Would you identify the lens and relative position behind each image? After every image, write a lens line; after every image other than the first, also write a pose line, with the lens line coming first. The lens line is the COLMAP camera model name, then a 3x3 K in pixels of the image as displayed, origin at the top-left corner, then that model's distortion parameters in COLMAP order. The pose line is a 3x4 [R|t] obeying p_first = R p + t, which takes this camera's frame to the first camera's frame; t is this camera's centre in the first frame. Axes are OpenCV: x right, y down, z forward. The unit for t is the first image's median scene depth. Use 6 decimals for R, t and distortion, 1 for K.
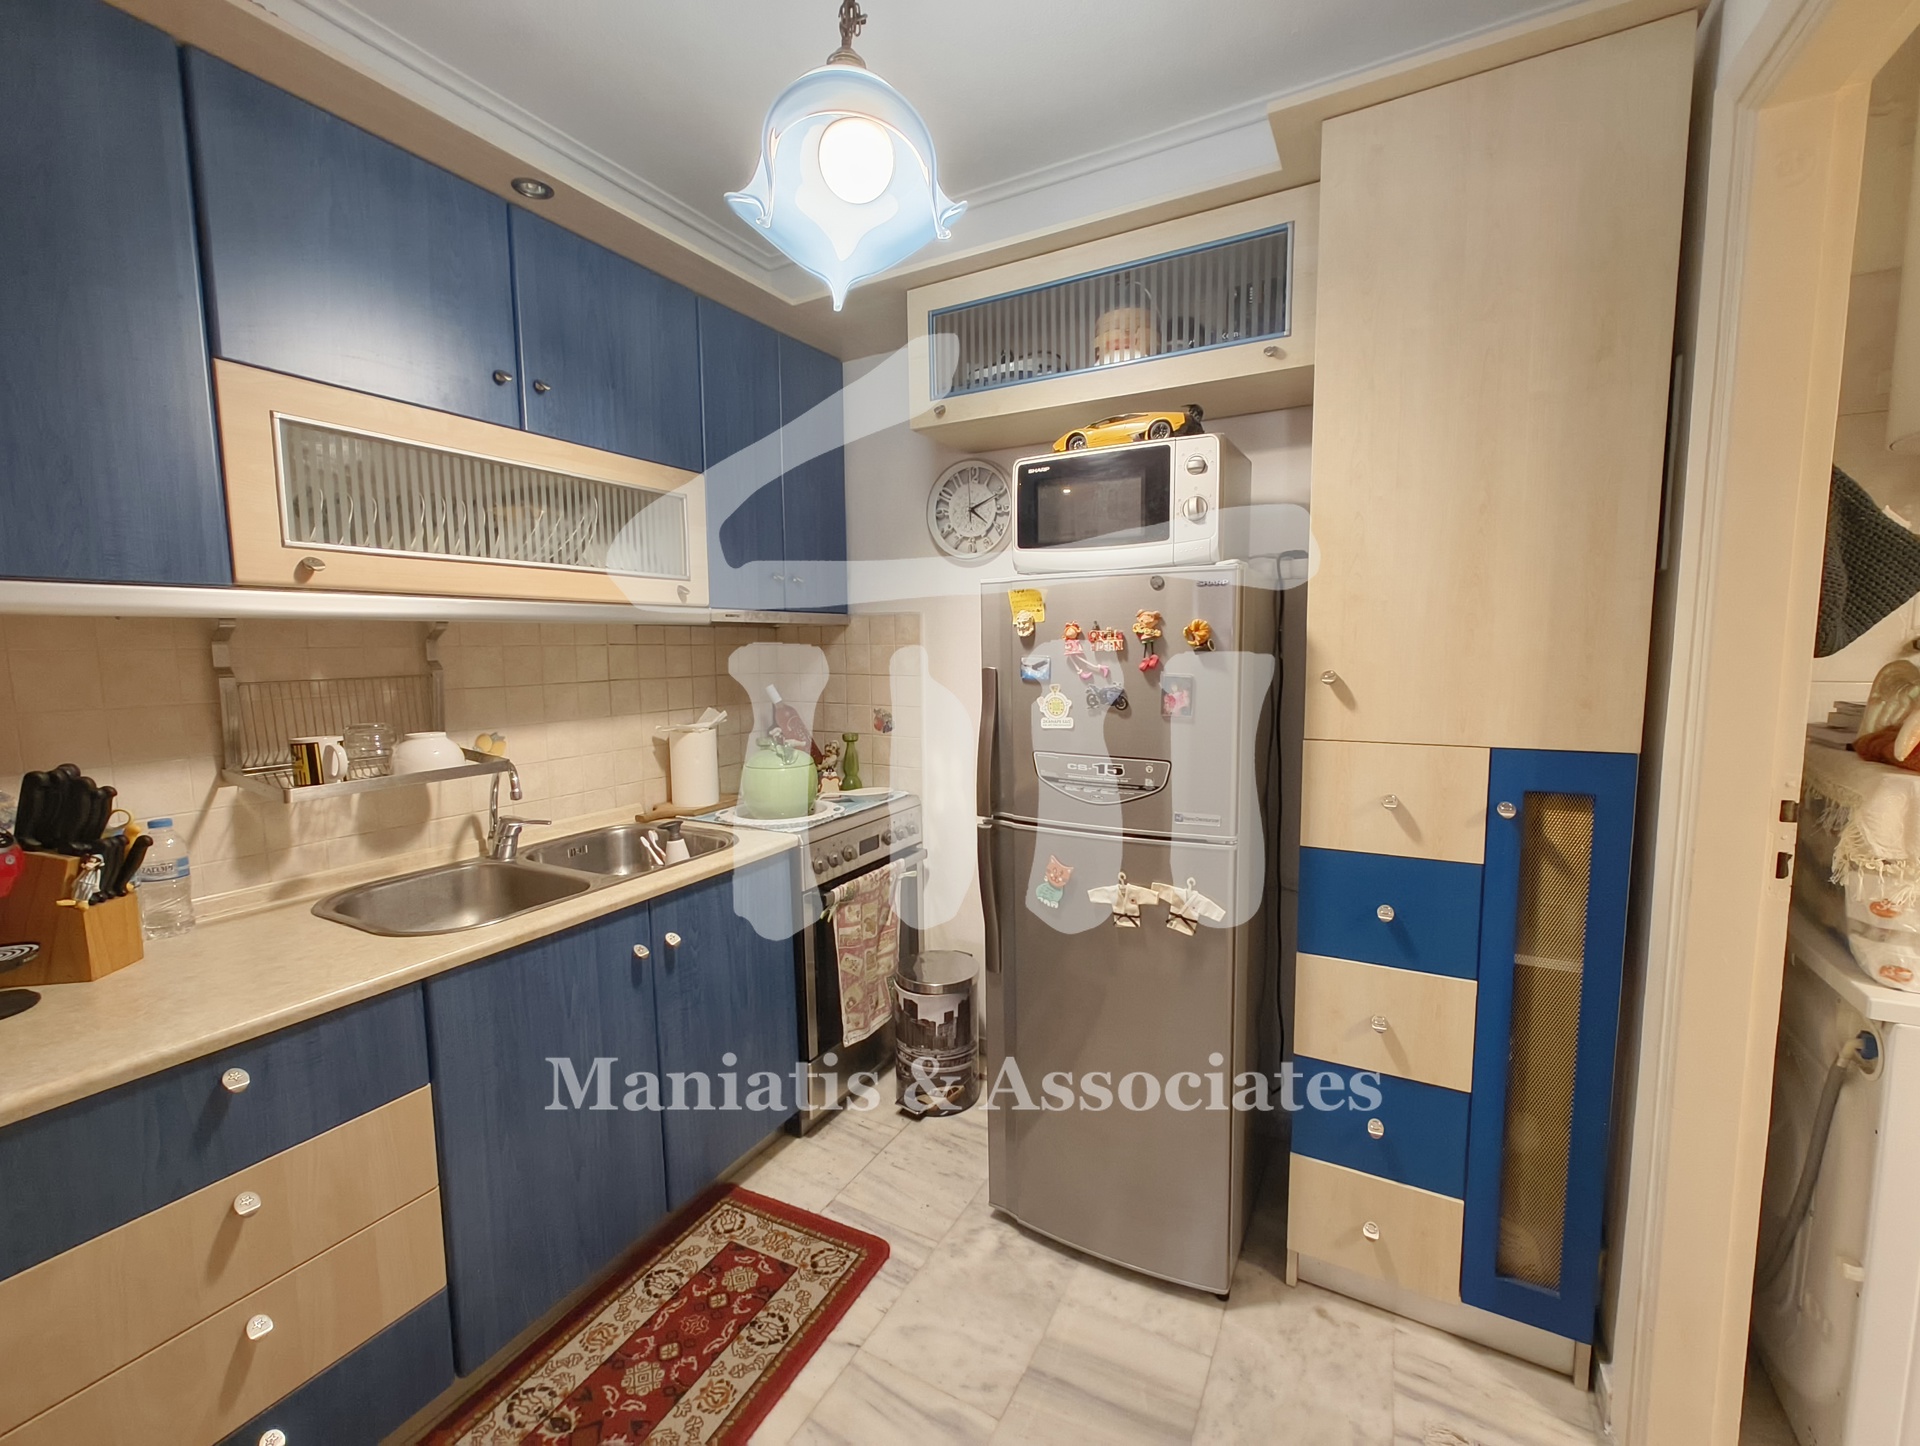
lens RADIAL K [[797.1, 0, 963.0], [0, 797.1, 723.8], [0, 0, 1]] dist [0.001275, 0.000316]
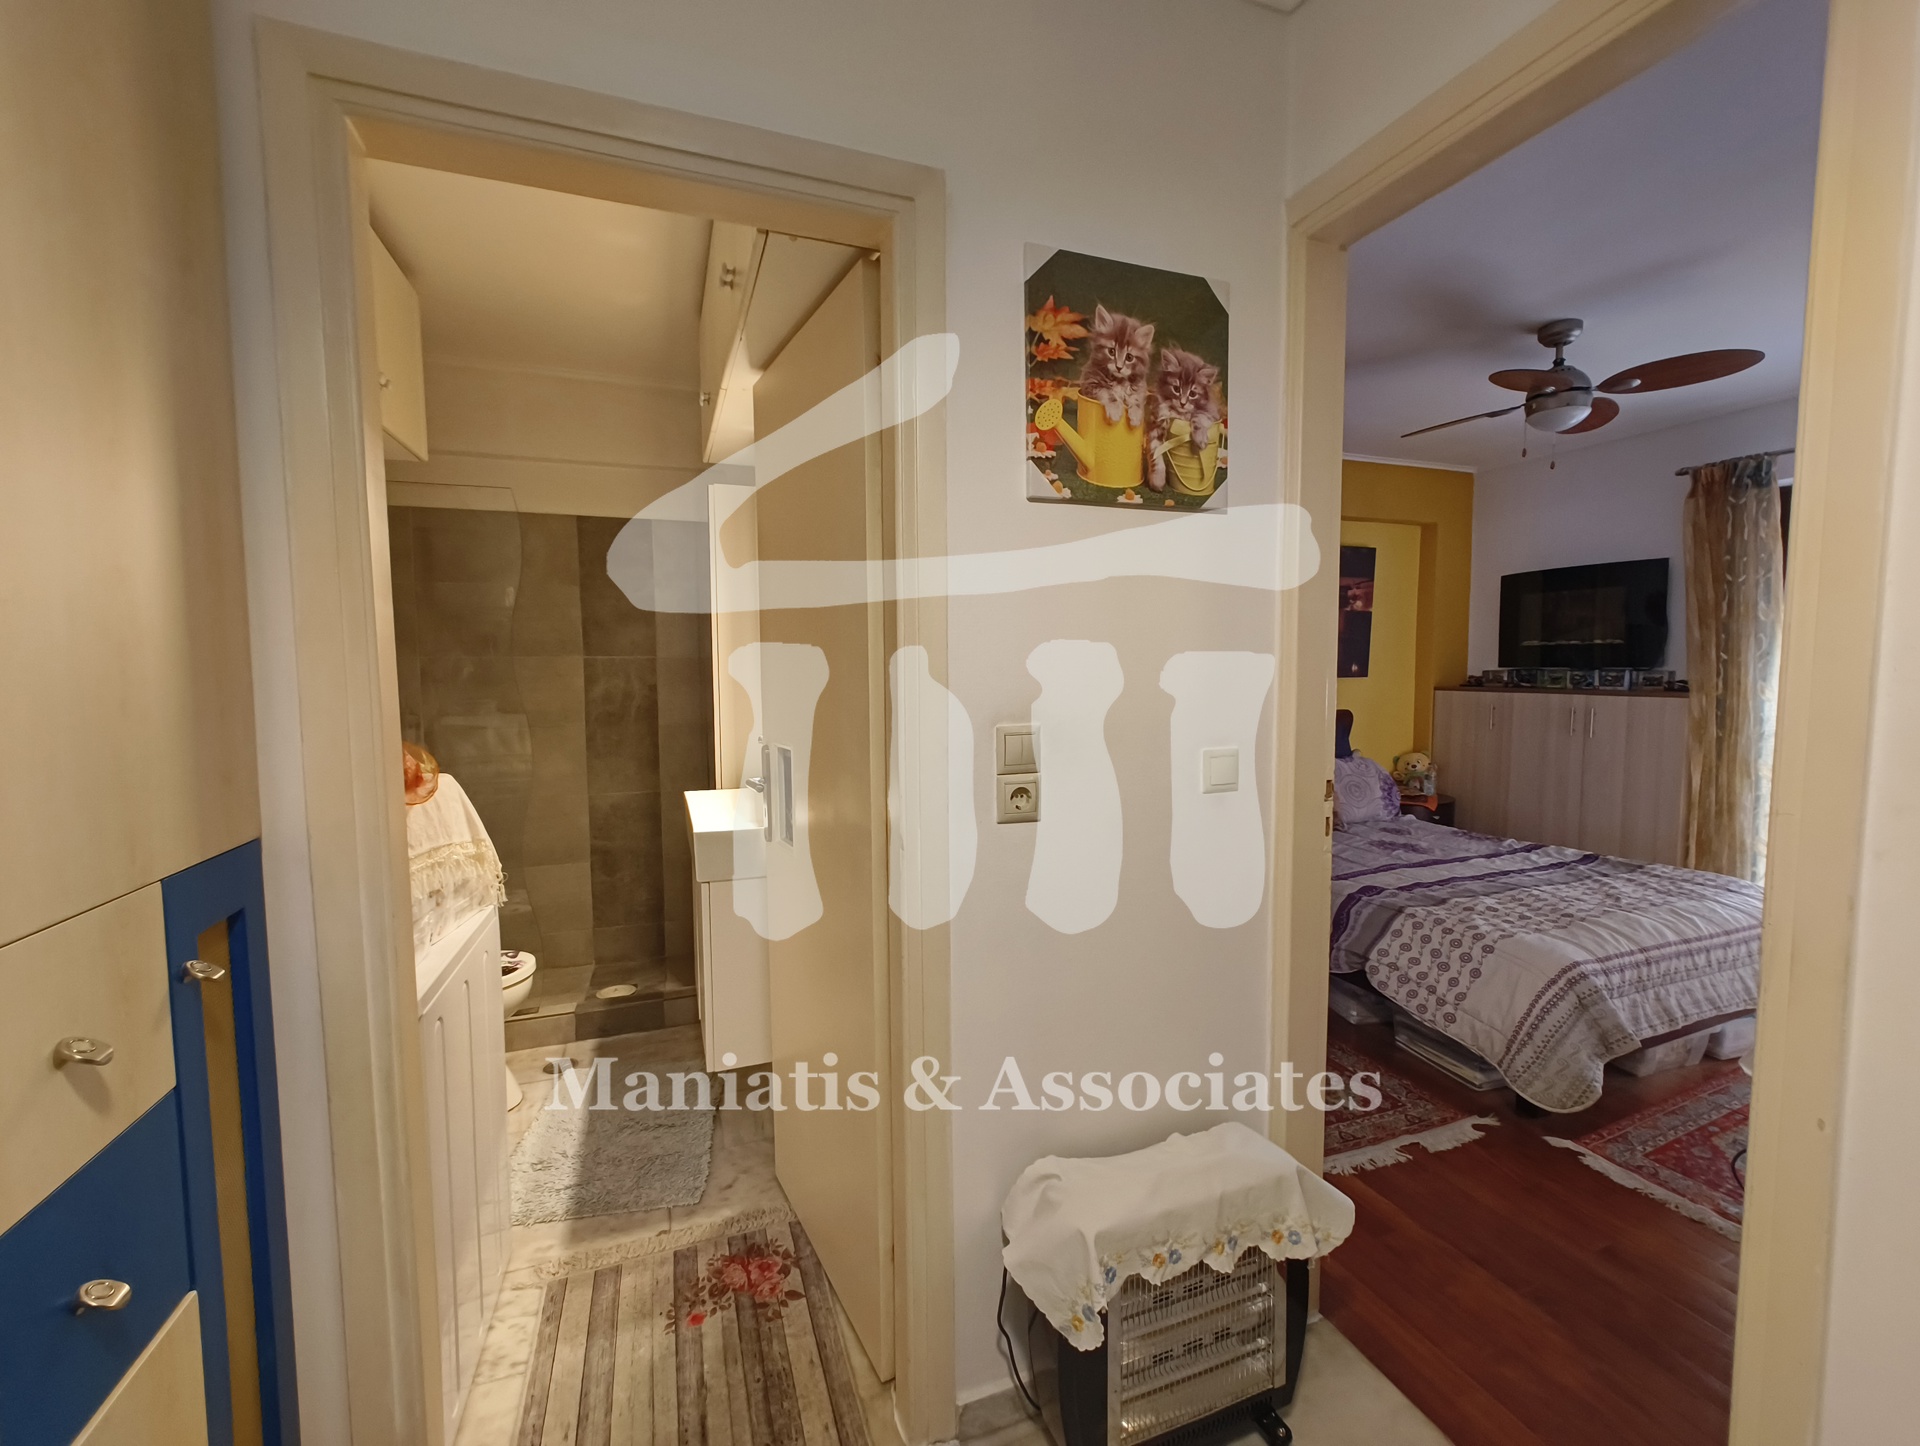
lens RADIAL K [[795.7, 0, 958.5], [0, 795.7, 722.4], [0, 0, 1]] dist [-0.002448, 0.000008]
pose [[-0.754177, -0.031716, 0.655905, -0.103836], [0.085508, 0.985586, 0.145976, -0.095066], [-0.651081, 0.166177, -0.740594, 0.842694]]
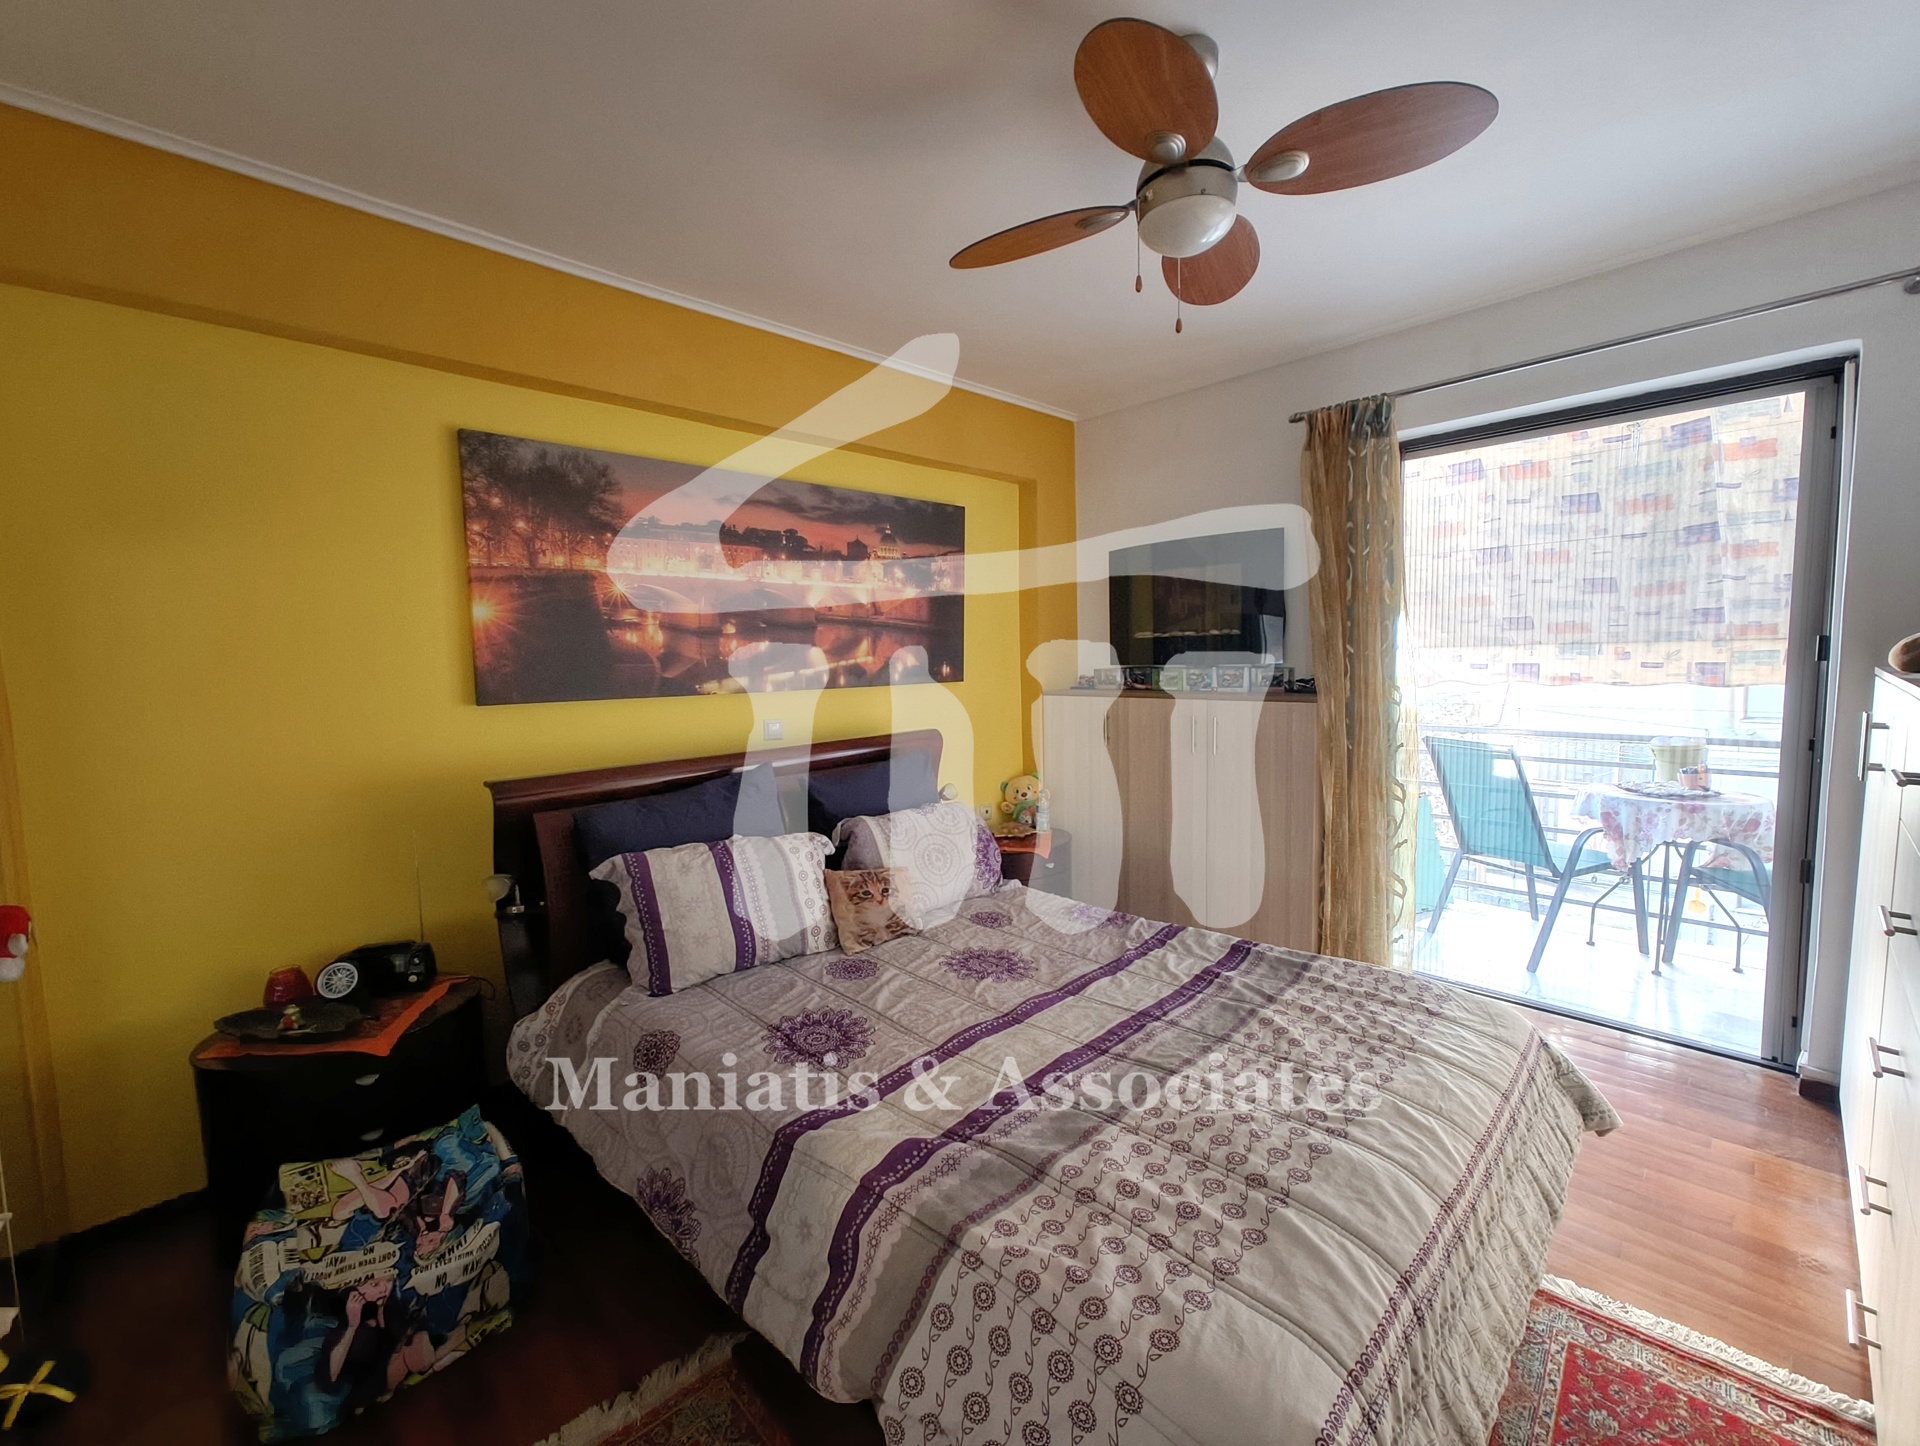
lens RADIAL K [[797.1, 0, 963.0], [0, 797.1, 723.8], [0, 0, 1]] dist [0.001275, 0.000316]
pose [[-0.954933, 0.006863, 0.296743, 0.040680], [0.063810, 0.981104, 0.182655, 0.012566], [-0.289882, 0.193358, -0.937327, -0.275444]]
